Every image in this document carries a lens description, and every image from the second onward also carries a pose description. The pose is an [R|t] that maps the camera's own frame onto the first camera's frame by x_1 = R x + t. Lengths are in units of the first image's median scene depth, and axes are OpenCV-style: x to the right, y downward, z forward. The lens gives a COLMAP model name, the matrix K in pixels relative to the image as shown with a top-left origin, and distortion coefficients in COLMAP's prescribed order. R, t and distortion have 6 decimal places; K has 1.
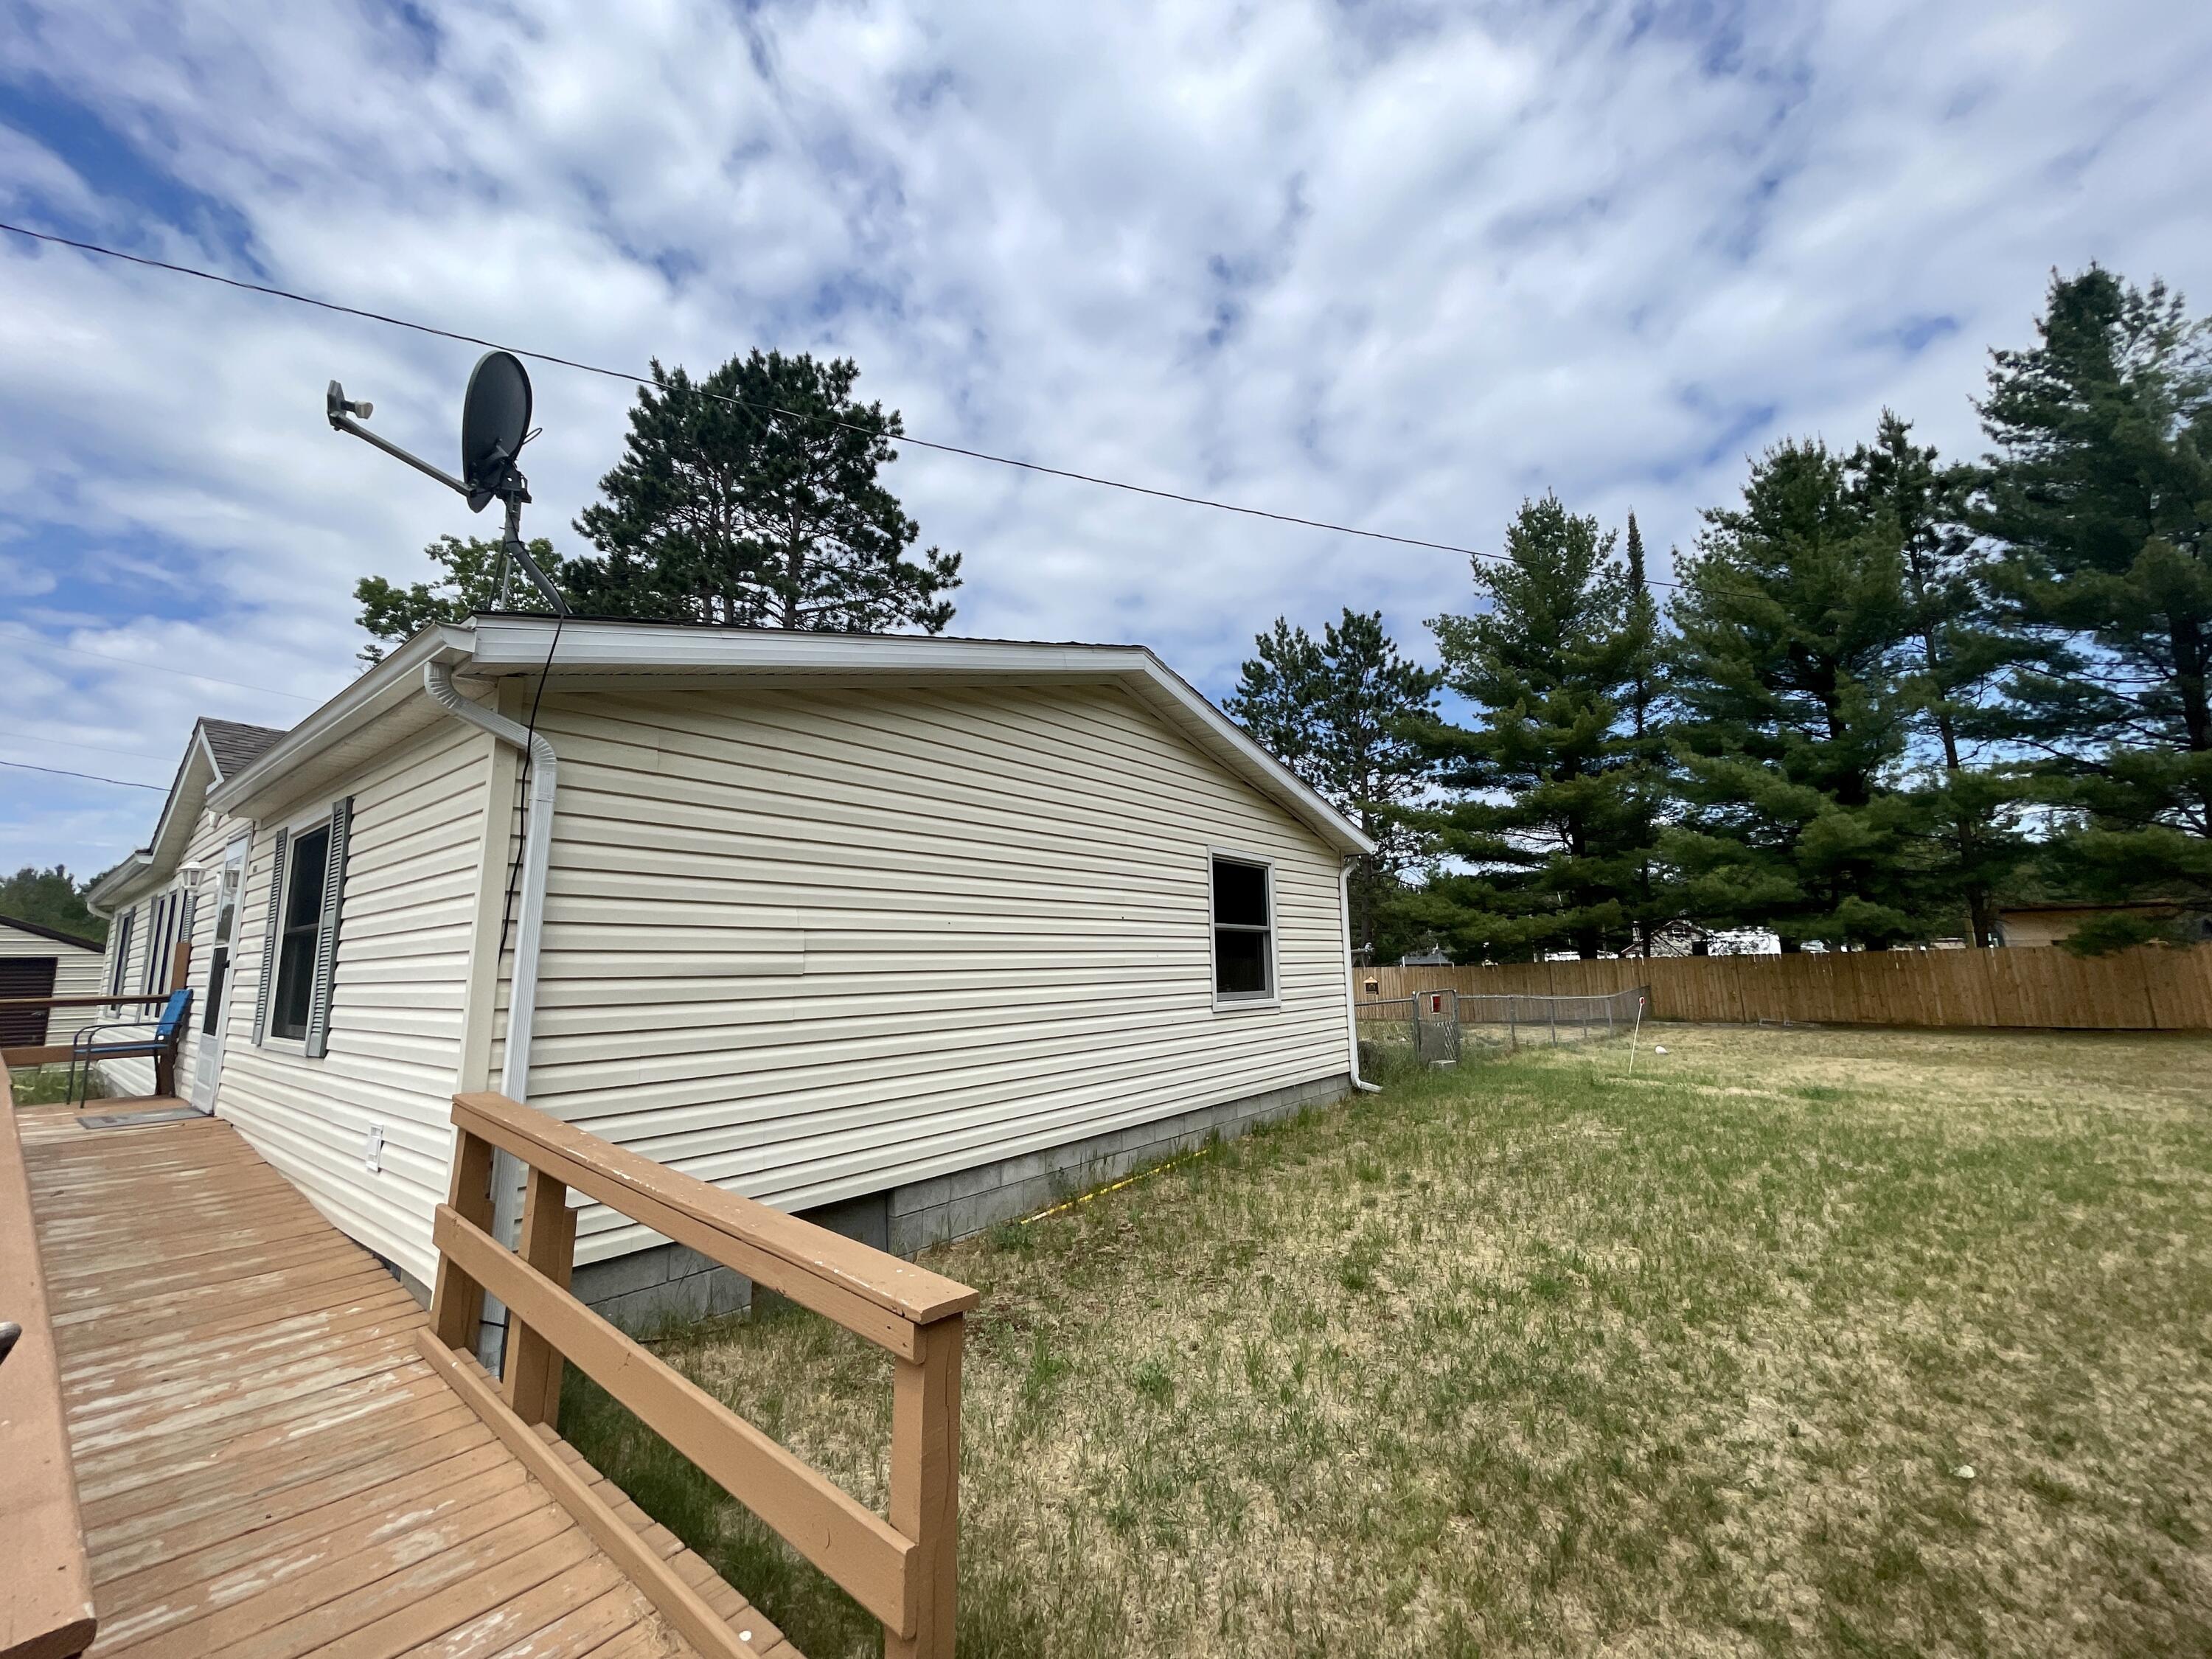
lens RADIAL K [[856.6, 0, 1106.0], [0, 856.6, 829.5], [0, 0, 1]] dist [-0.027611, 0.006965]
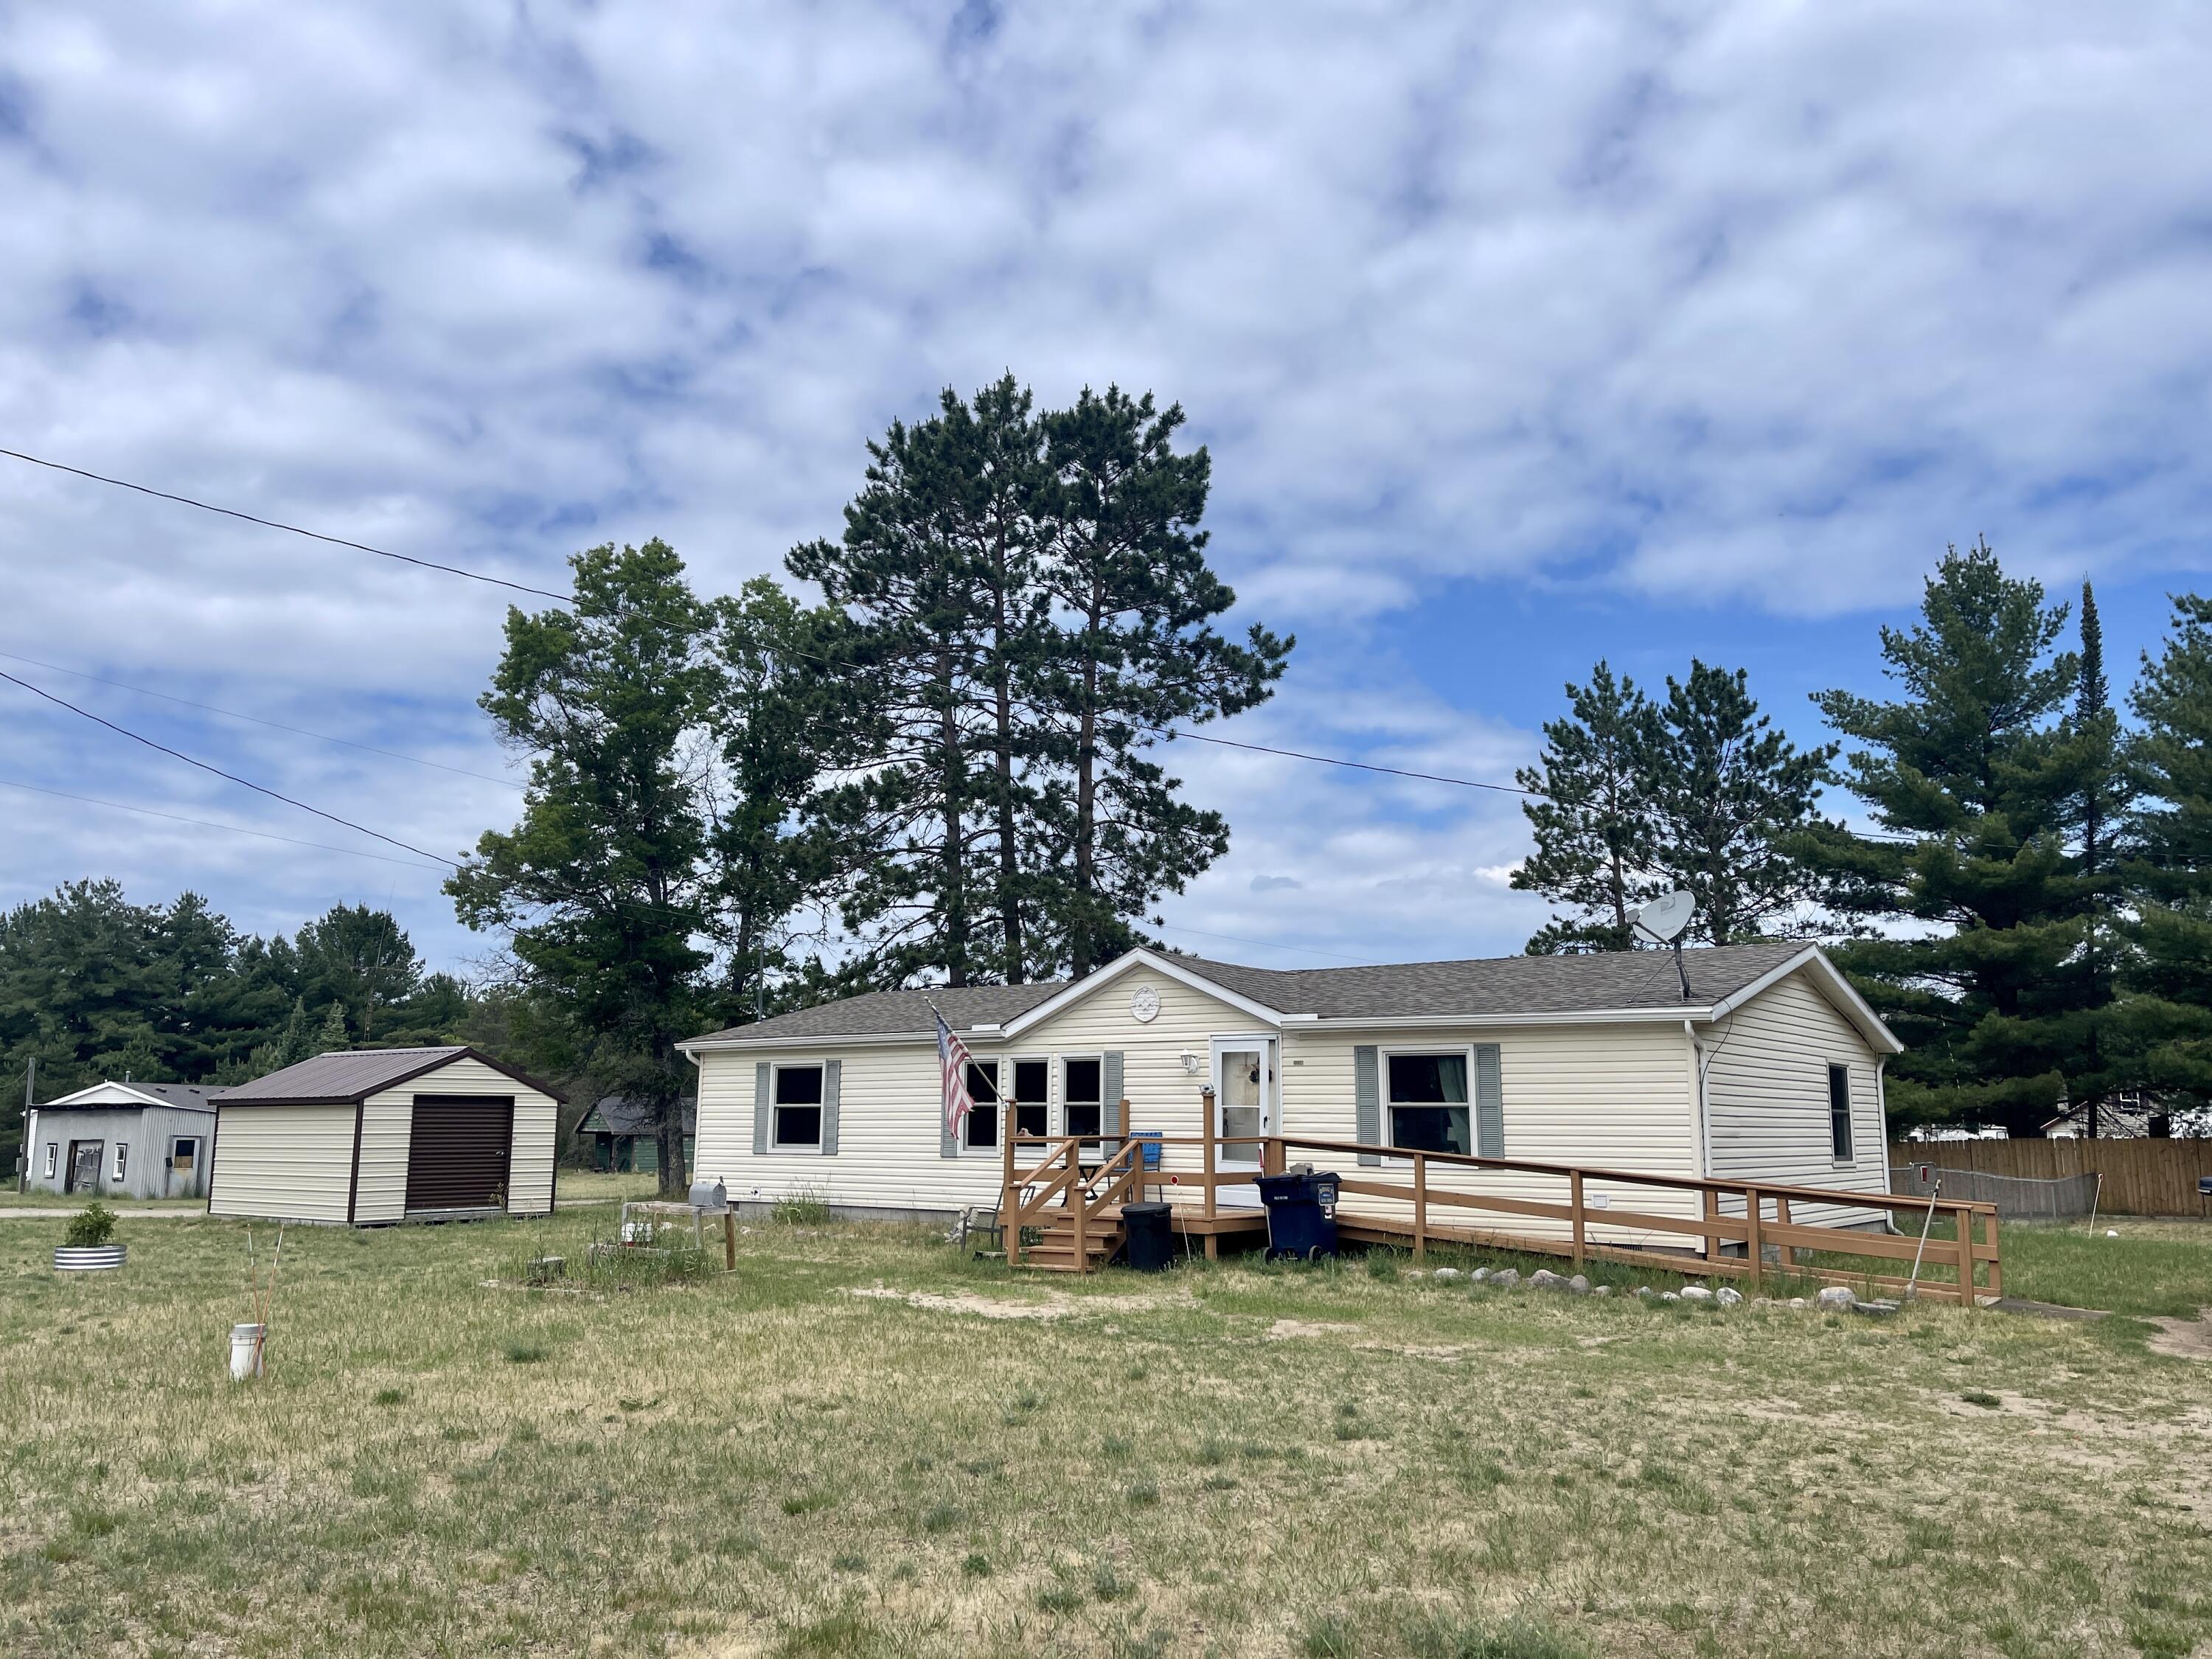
lens RADIAL K [[1613.1, 0, 1084.3], [0, 1613.1, 847.2], [0, 0, 1]] dist [0.006057, -0.012849]
pose [[0.999412, 0.029517, 0.017431, -0.326012], [-0.029310, 0.999498, -0.012000, -0.072831], [-0.017777, 0.011482, 0.999776, -0.479541]]
